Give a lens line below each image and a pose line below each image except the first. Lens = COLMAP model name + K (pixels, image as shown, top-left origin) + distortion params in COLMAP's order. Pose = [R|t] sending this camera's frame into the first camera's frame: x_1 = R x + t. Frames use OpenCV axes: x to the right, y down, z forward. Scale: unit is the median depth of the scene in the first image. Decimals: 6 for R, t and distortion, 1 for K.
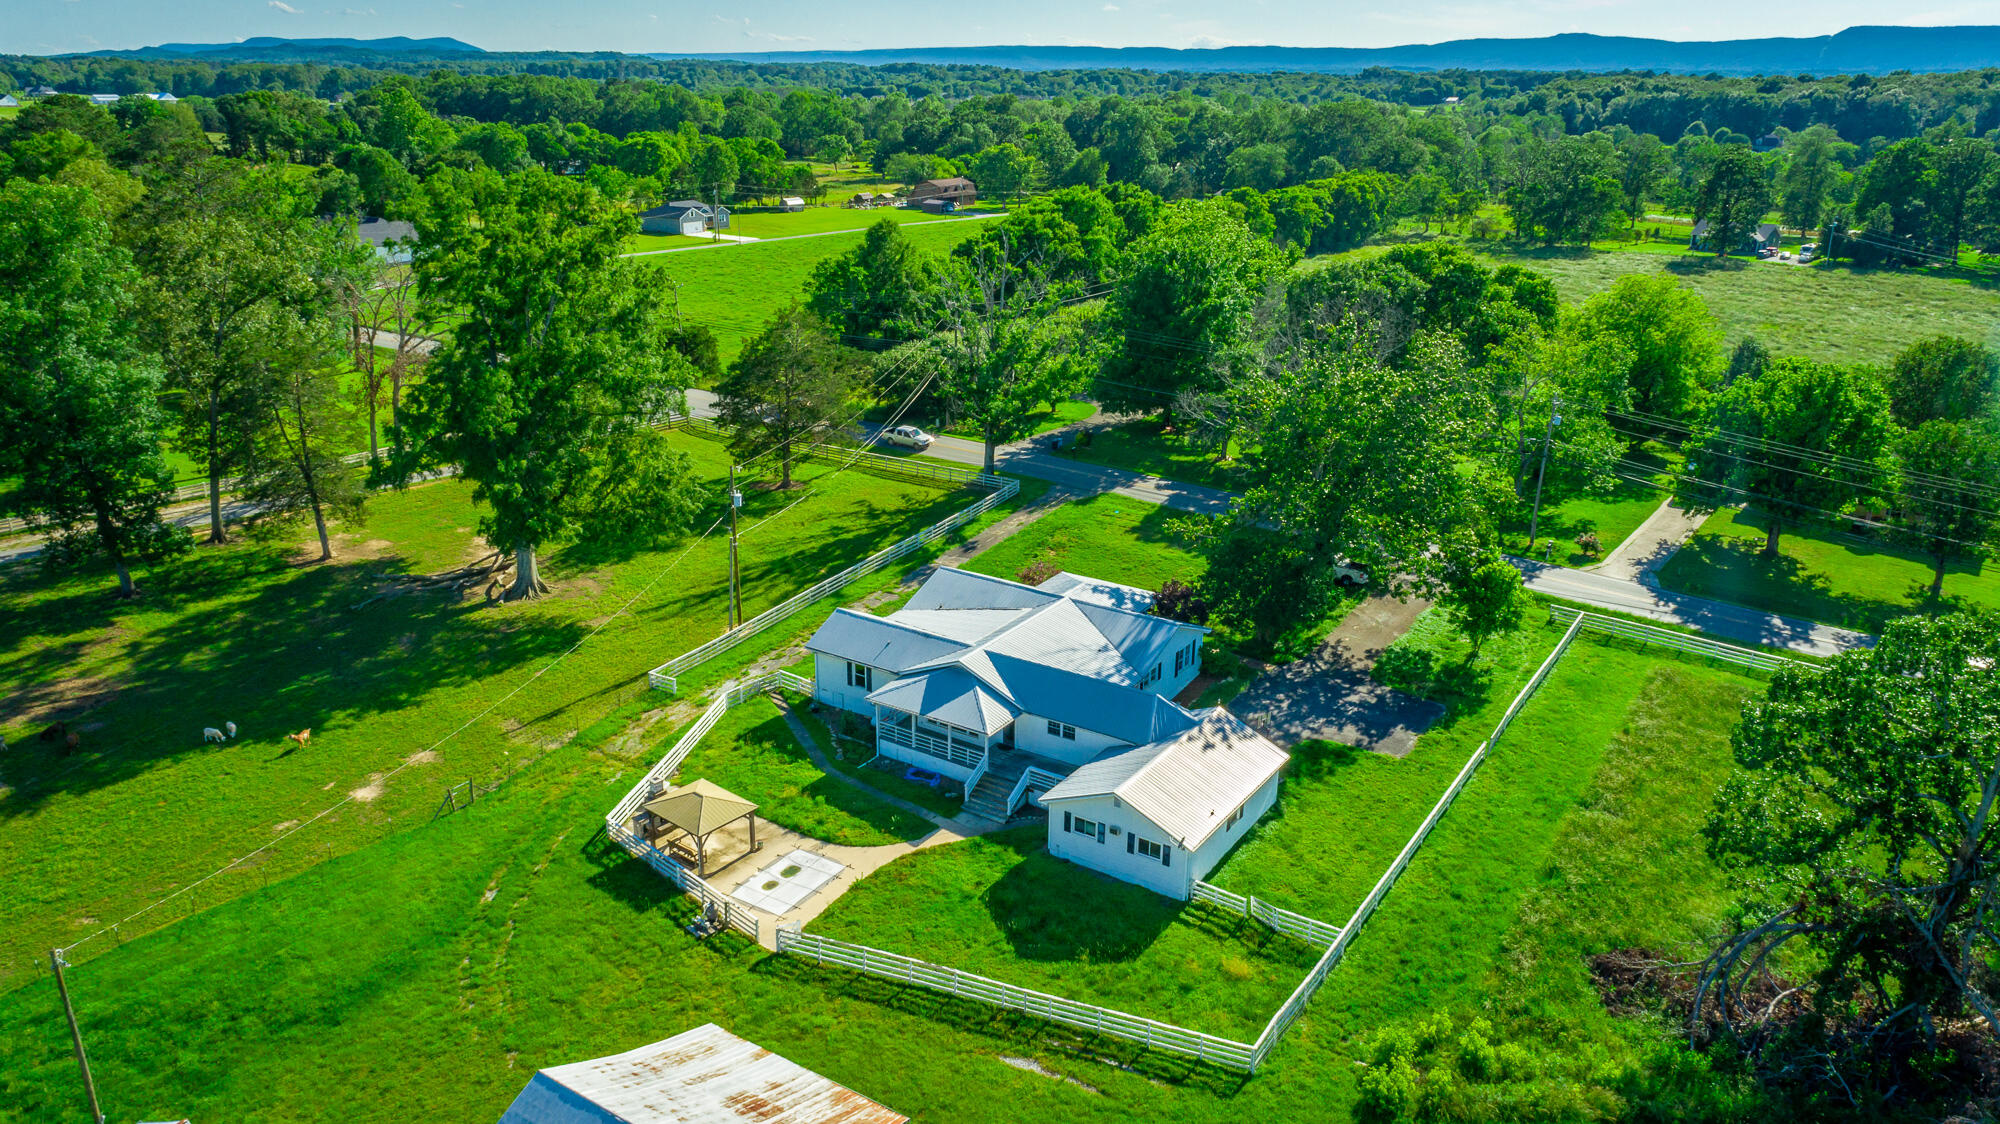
lens RADIAL K [[1378.3, 0, 1006.5], [0, 1378.3, 565.7], [0, 0, 1]] dist [-0.011639, 0.010853]
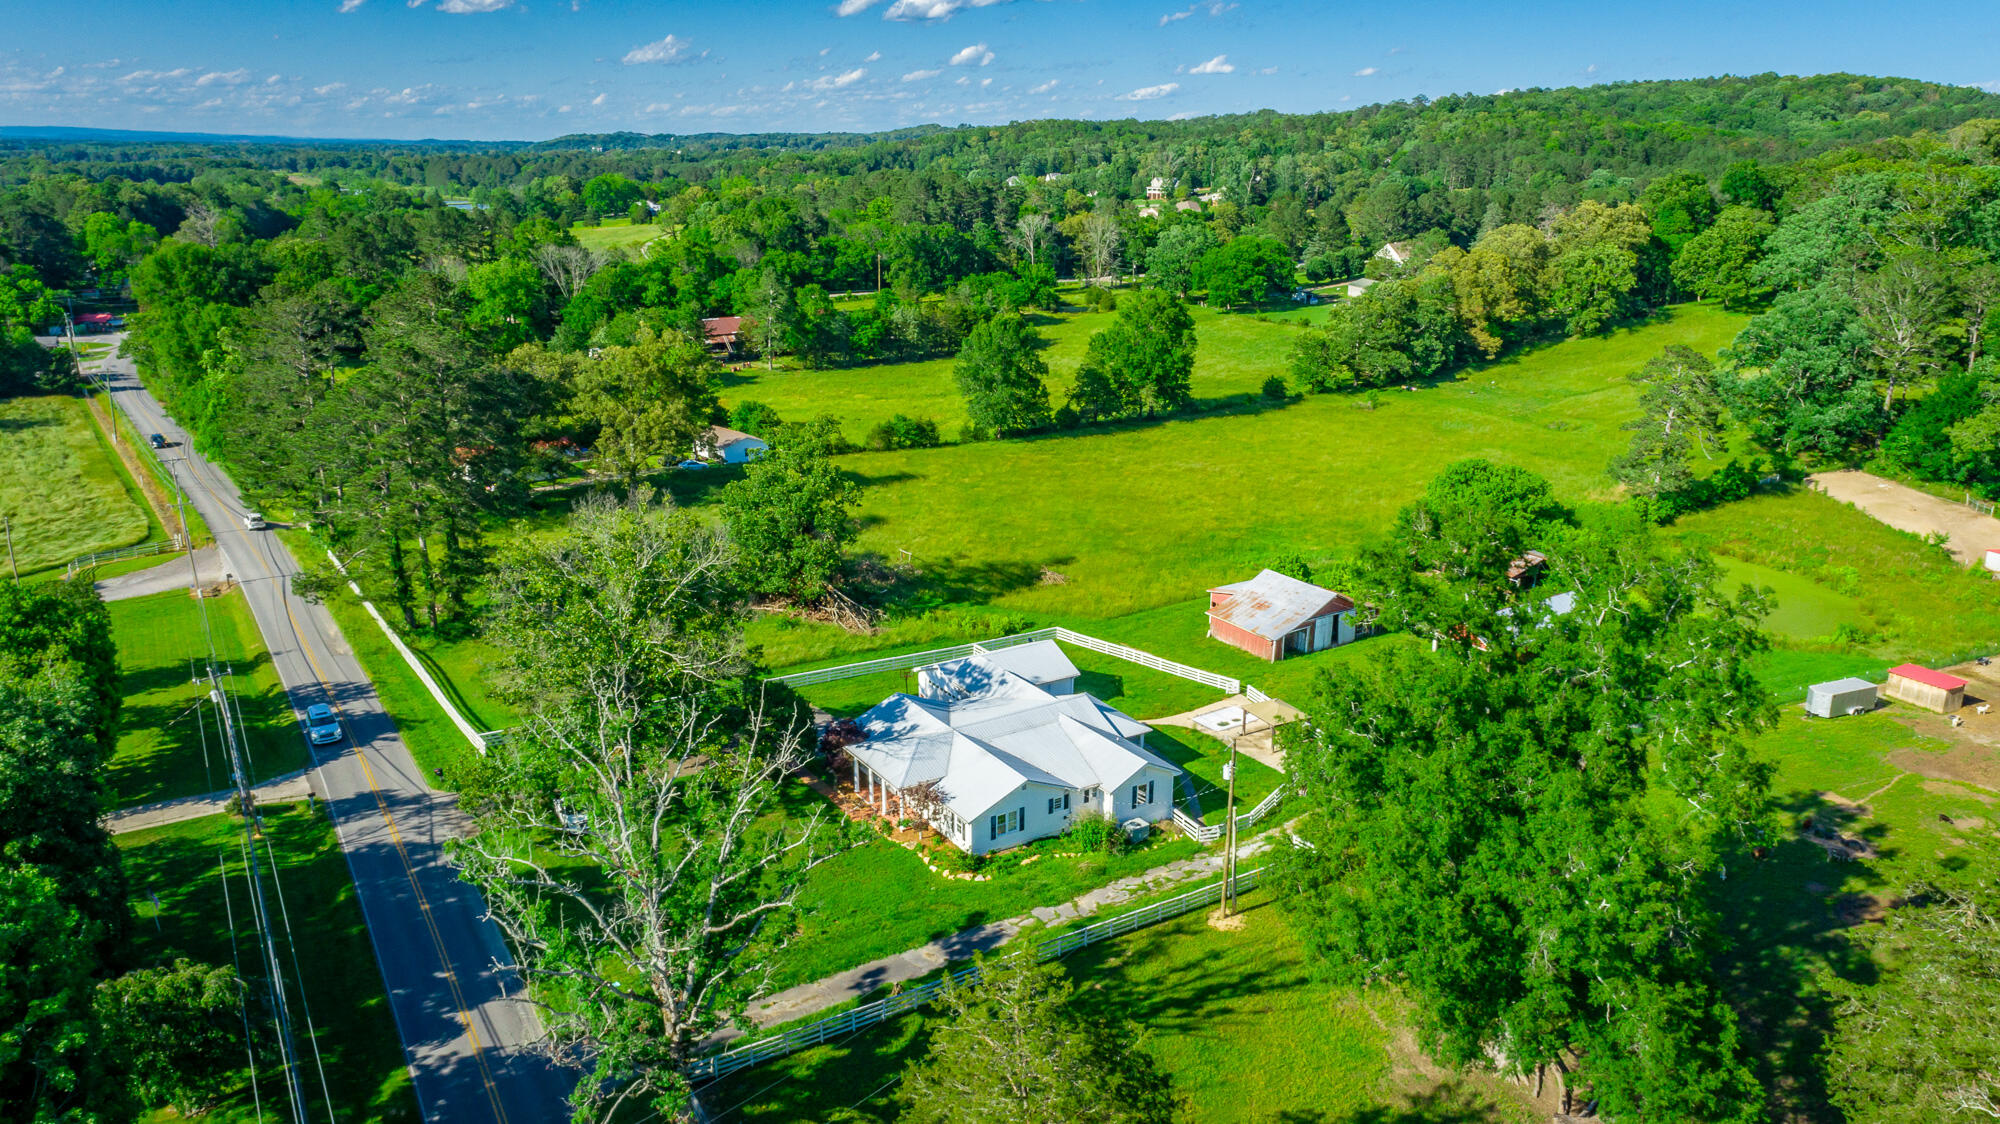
lens RADIAL K [[1368.7, 0, 1000.4], [0, 1368.7, 558.2], [0, 0, 1]] dist [-0.006168, 0.001430]
pose [[-0.917664, -0.131491, 0.374970, -0.110081], [0.115097, 0.815247, 0.567561, -0.200834], [-0.380322, 0.563989, -0.732989, 0.480500]]
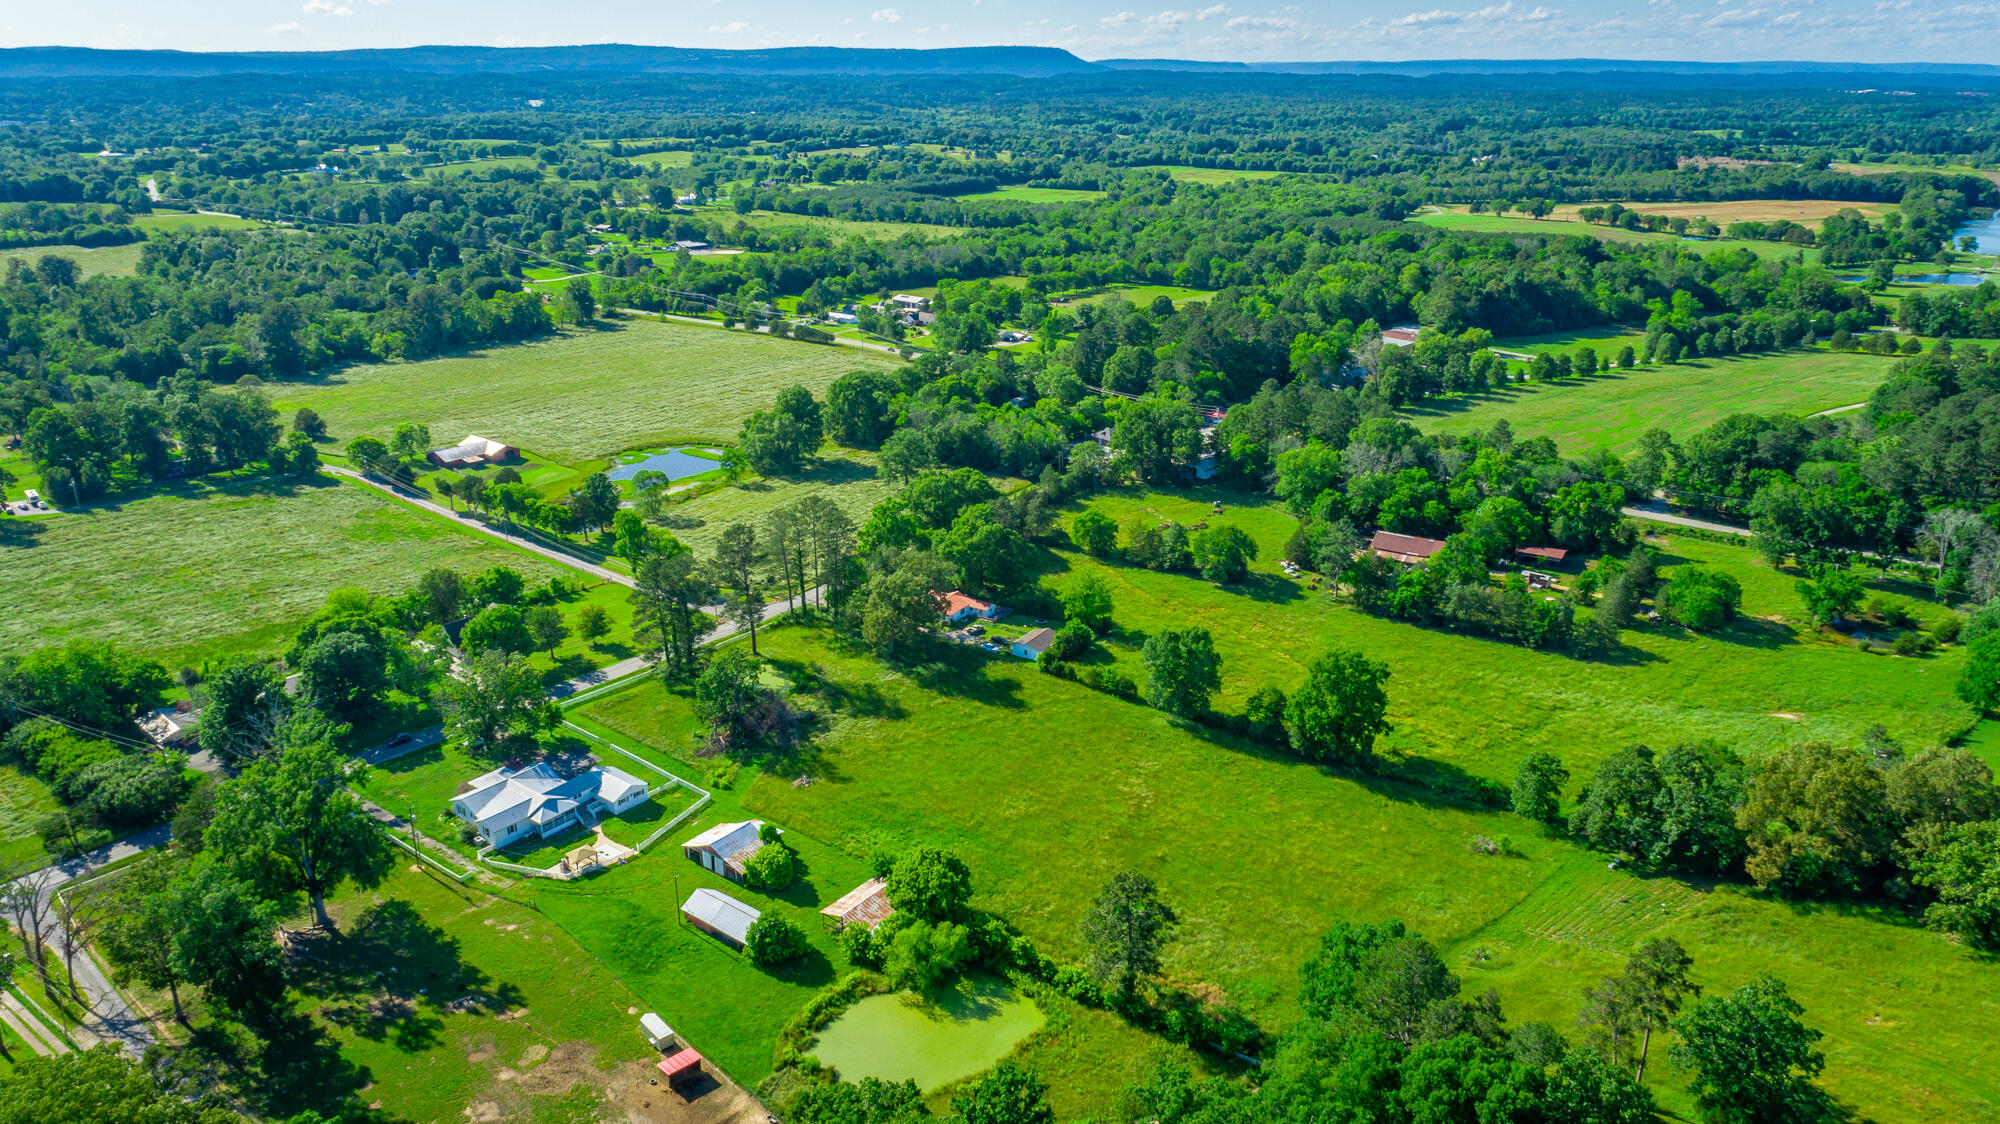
lens RADIAL K [[1365.8, 0, 1001.5], [0, 1365.8, 557.3], [0, 0, 1]] dist [-0.010354, 0.010343]
pose [[0.071687, -0.341591, 0.937111, -0.686613], [0.335095, 0.893167, 0.299939, -0.258058], [-0.939453, 0.292519, 0.178494, -0.184642]]
